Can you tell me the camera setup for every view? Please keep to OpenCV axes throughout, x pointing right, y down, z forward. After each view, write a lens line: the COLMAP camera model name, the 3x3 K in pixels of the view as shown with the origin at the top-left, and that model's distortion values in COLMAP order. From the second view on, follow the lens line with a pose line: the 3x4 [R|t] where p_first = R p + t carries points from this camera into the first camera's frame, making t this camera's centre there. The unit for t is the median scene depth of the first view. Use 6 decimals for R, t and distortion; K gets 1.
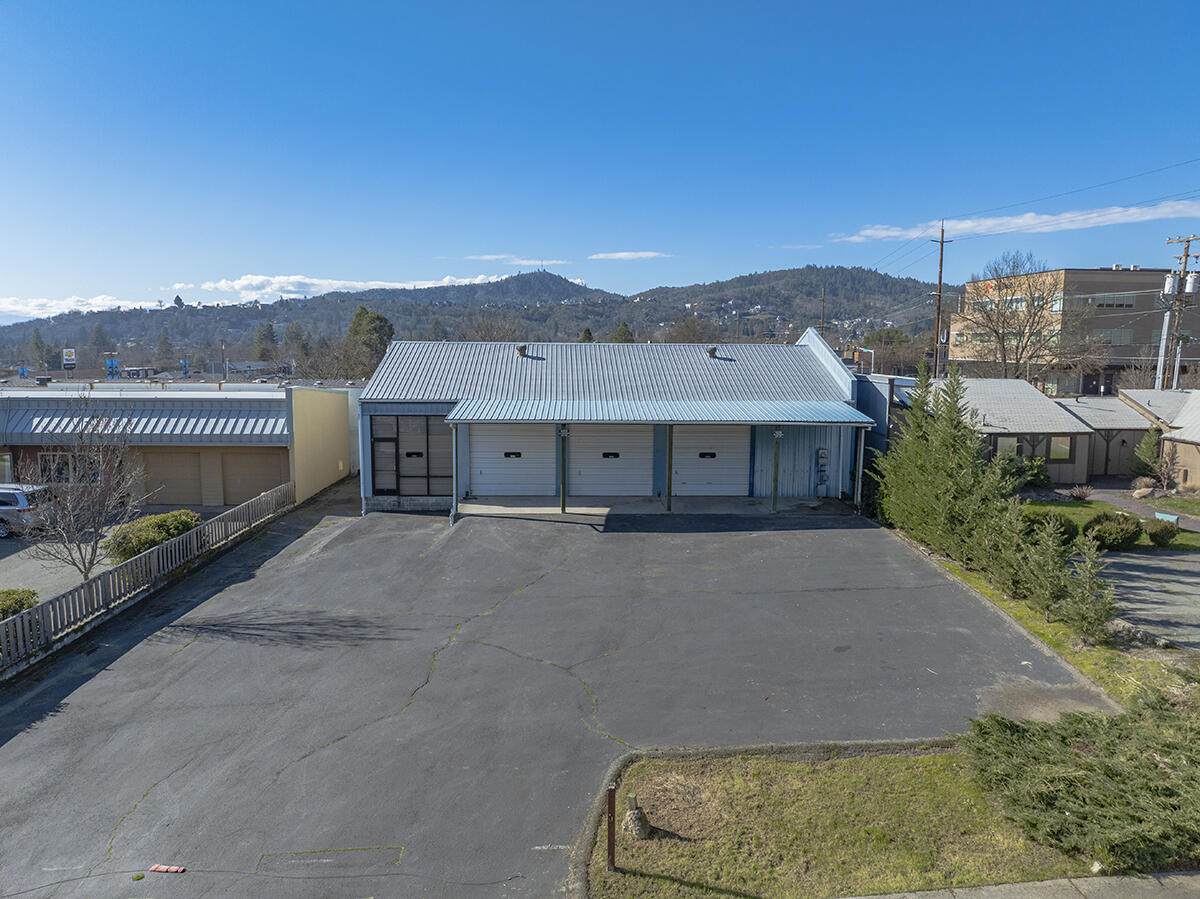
lens RADIAL K [[845.2, 0, 600.0], [0, 845.2, 449.5], [0, 0, 1]] dist [-0.034062, -0.002307]
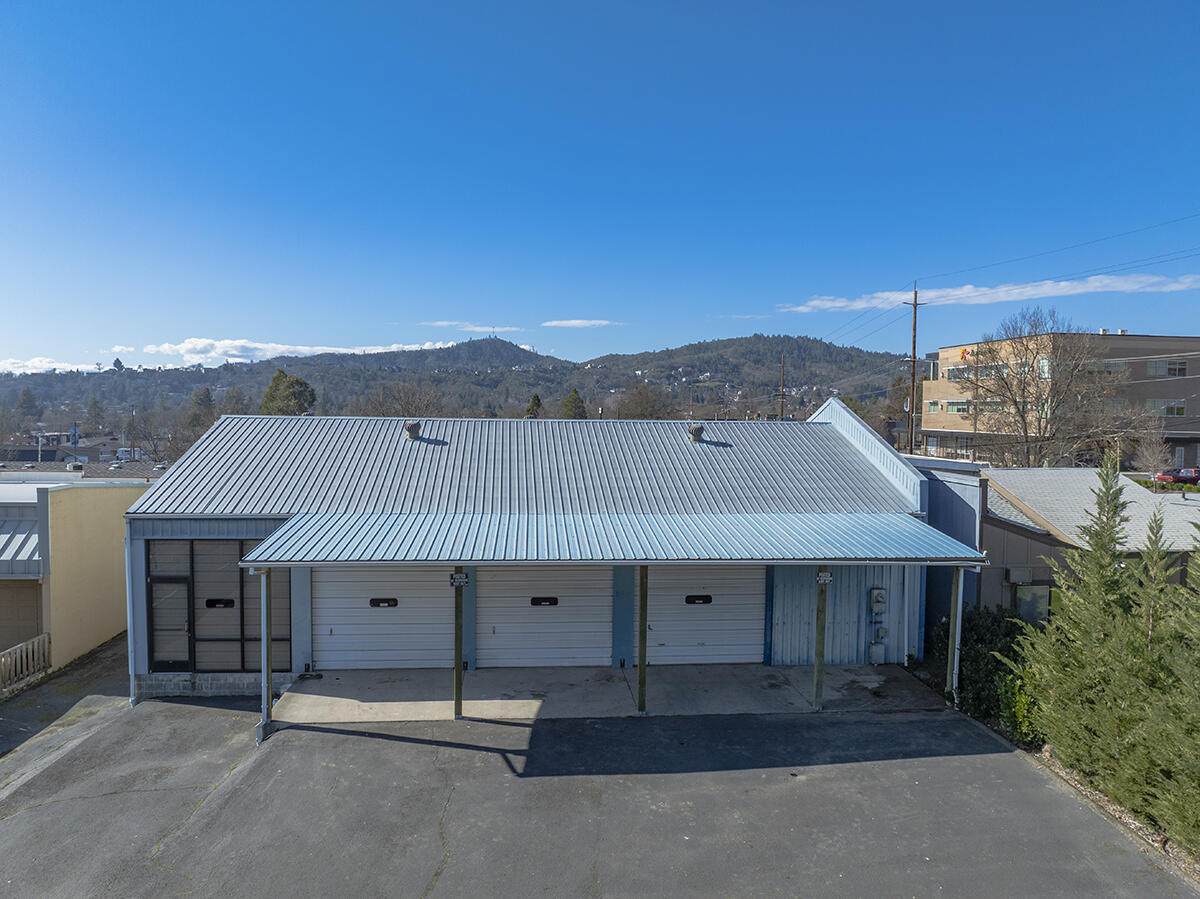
lens RADIAL K [[845.2, 0, 600.0], [0, 845.2, 449.5], [0, 0, 1]] dist [-0.034062, -0.002307]
pose [[0.998325, 0.001768, 0.057822, 0.016132], [0.002726, 0.996986, -0.077540, -0.051818], [-0.057785, 0.077568, 0.995311, 0.342235]]
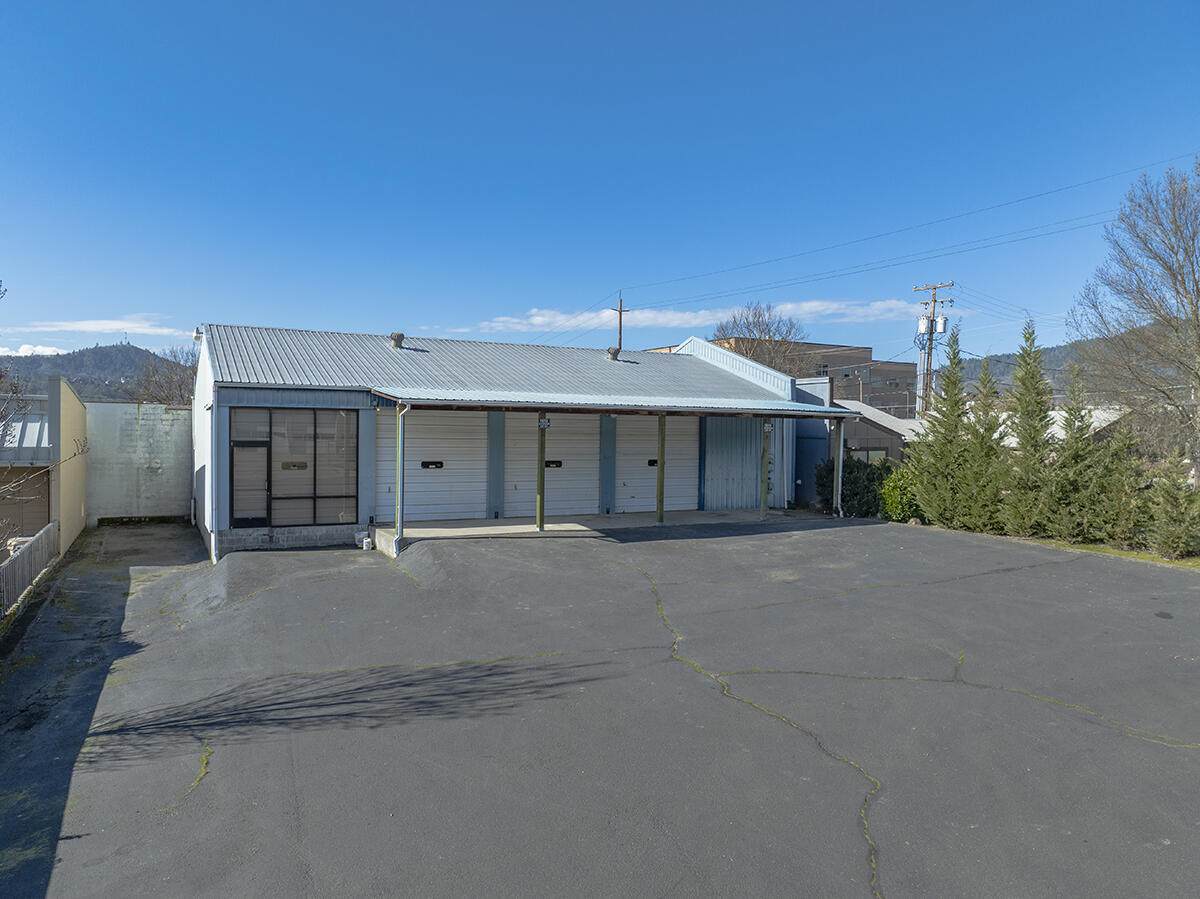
lens RADIAL K [[845.2, 0, 600.0], [0, 845.2, 449.5], [0, 0, 1]] dist [-0.034062, -0.002307]
pose [[0.899585, -0.006547, 0.436696, -0.269656], [0.049660, 0.994936, -0.087381, 0.059609], [-0.433913, 0.100293, 0.895355, 0.247971]]
